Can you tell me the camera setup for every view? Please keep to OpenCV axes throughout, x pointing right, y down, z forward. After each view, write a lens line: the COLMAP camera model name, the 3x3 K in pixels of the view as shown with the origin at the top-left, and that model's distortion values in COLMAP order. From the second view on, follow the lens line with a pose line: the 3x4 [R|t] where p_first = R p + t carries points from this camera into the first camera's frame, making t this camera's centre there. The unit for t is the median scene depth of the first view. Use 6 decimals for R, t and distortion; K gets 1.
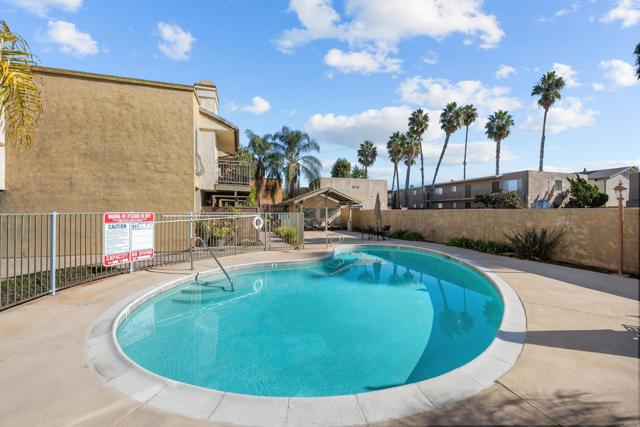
lens RADIAL K [[262.7, 0, 320.7], [0, 262.7, 213.2], [0, 0, 1]] dist [0.000049, 0.000359]
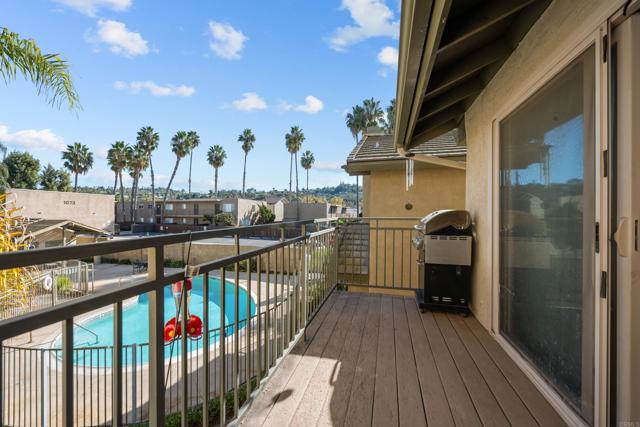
lens RADIAL K [[252.5, 0, 320.3], [0, 252.5, 214.9], [0, 0, 1]] dist [0.002357, 0.000159]
pose [[0.533211, 0.000313, 0.845982, -0.103265], [0.003176, 0.999992, -0.002372, -0.045729], [-0.845977, 0.003951, 0.533205, -0.090367]]
